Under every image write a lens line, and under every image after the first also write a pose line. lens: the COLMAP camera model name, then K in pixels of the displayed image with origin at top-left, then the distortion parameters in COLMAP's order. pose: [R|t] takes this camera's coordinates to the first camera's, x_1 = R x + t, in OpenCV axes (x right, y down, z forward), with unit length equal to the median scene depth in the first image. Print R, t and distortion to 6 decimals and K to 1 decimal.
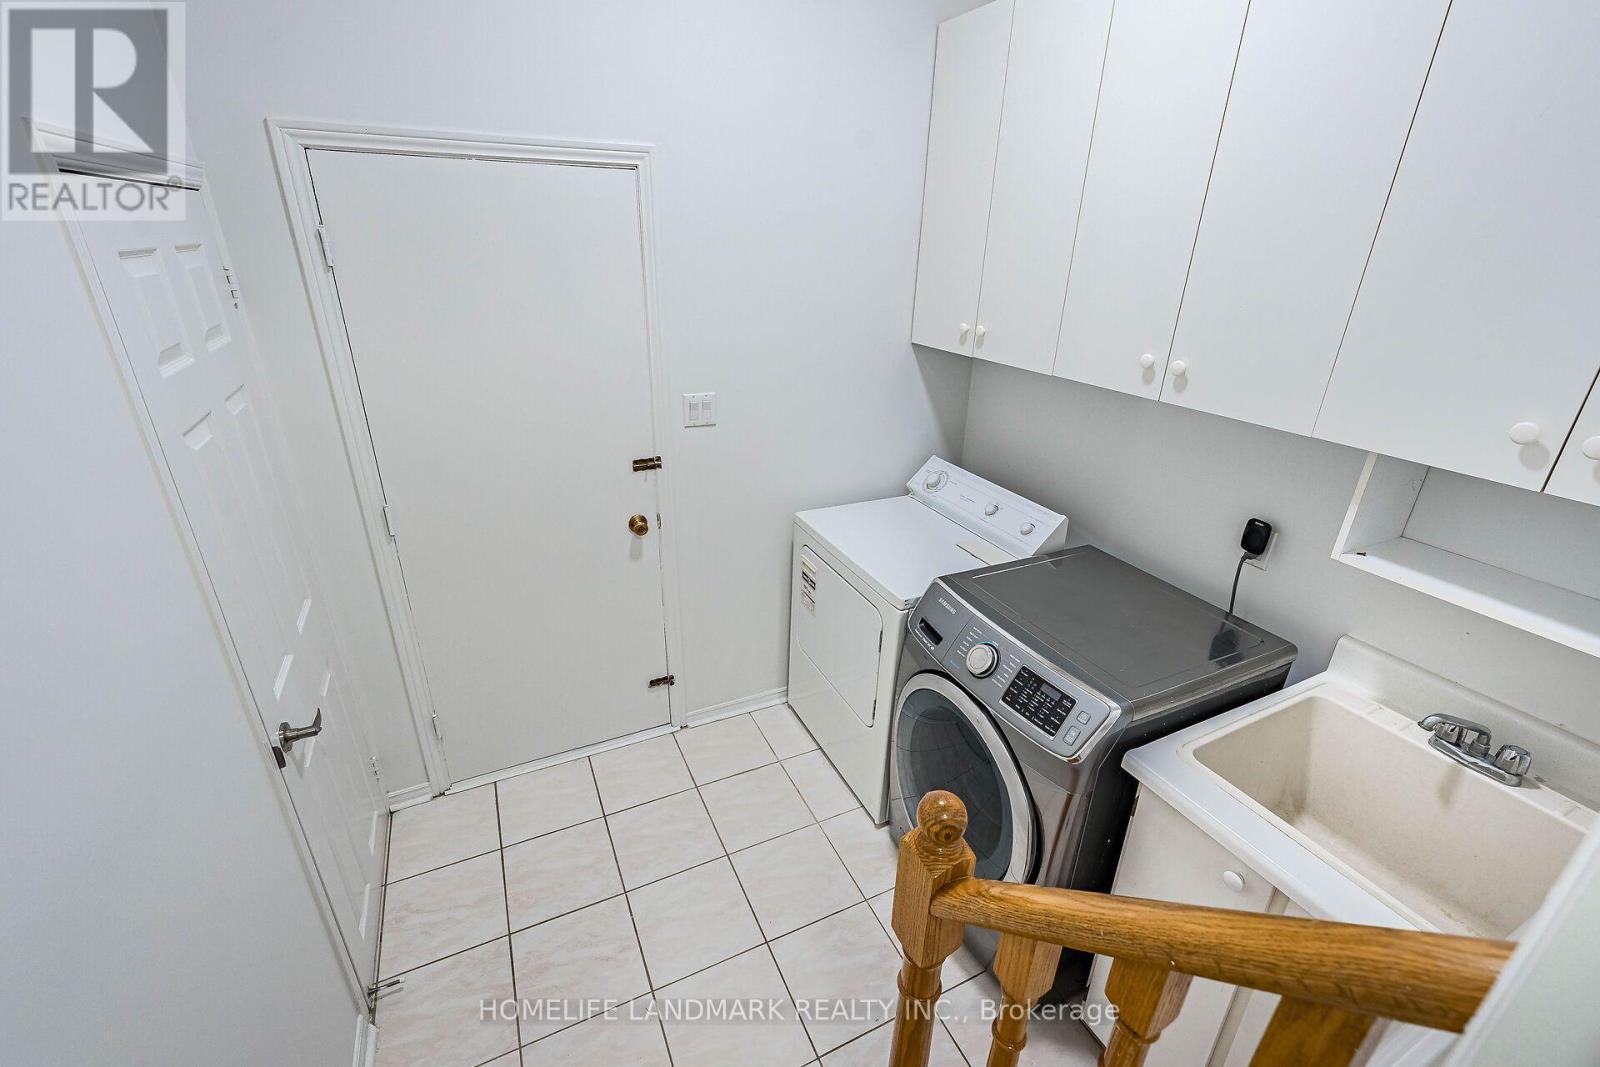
lens RADIAL K [[660.1, 0, 805.8], [0, 660.1, 508.7], [0, 0, 1]] dist [-0.004086, -0.000163]
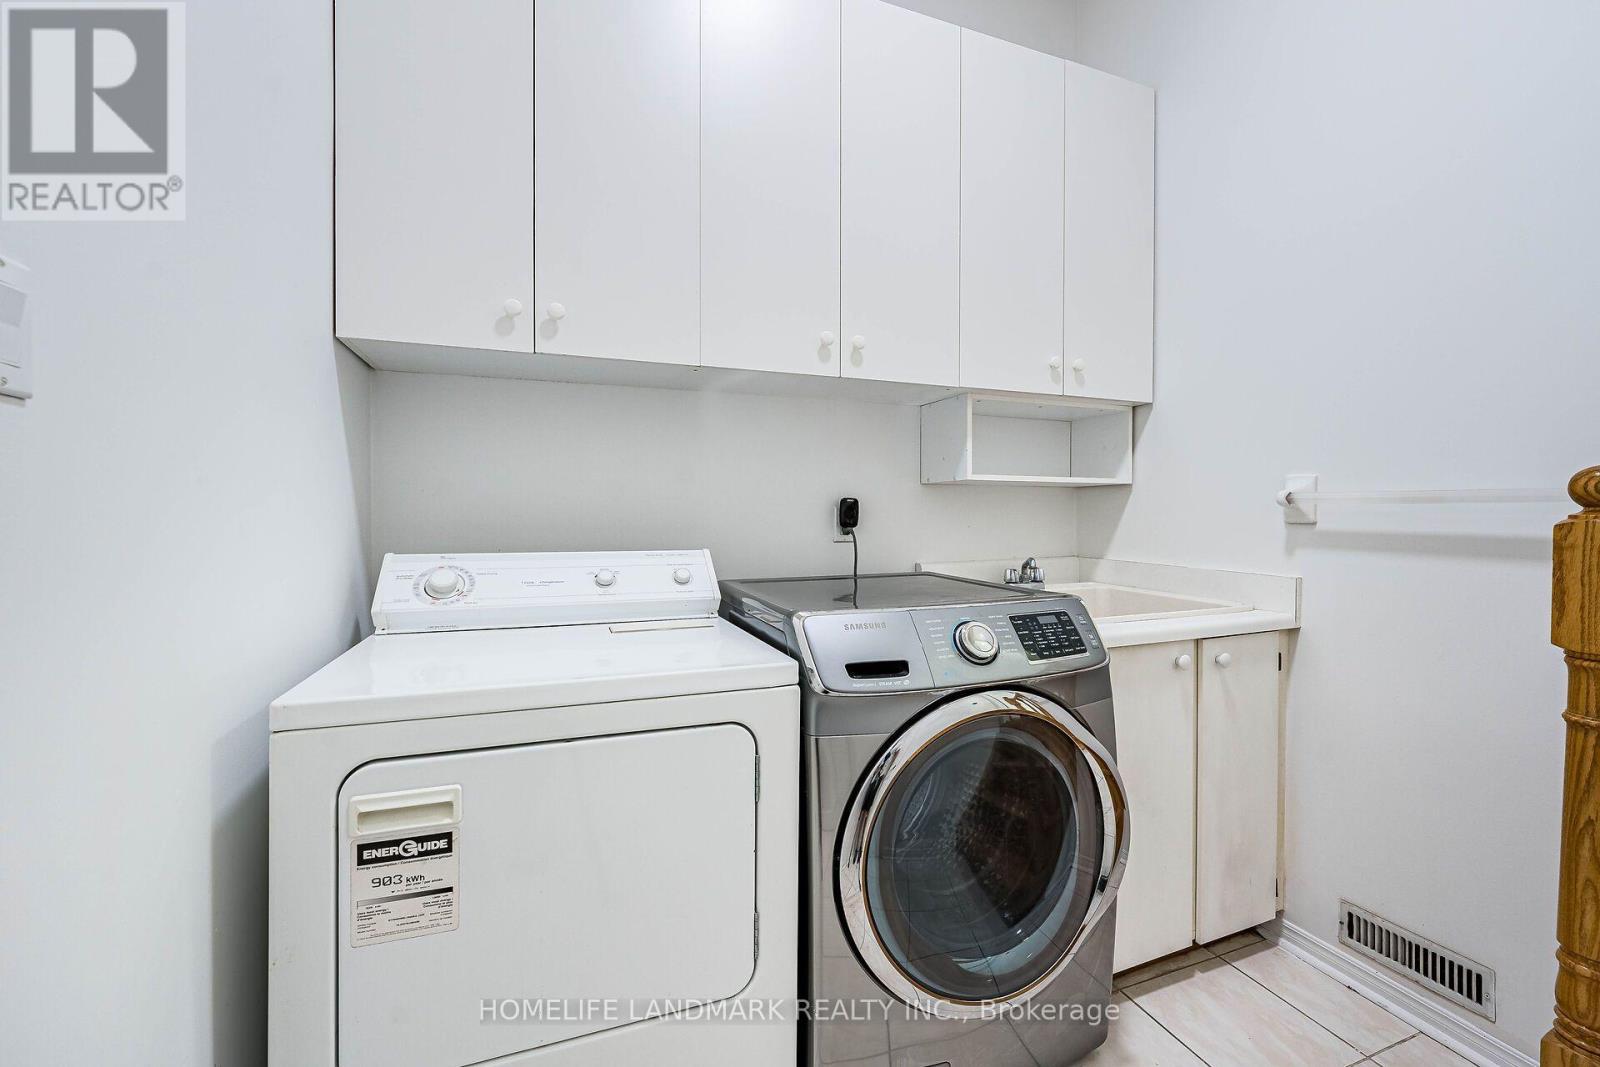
lens RADIAL K [[660.1, 0, 805.8], [0, 660.1, 508.7], [0, 0, 1]] dist [-0.004086, -0.000163]
pose [[0.105267, -0.031686, 0.993939, -0.510604], [0.358164, 0.933623, -0.008170, 0.019301], [-0.927706, 0.356853, 0.109629, 1.037373]]
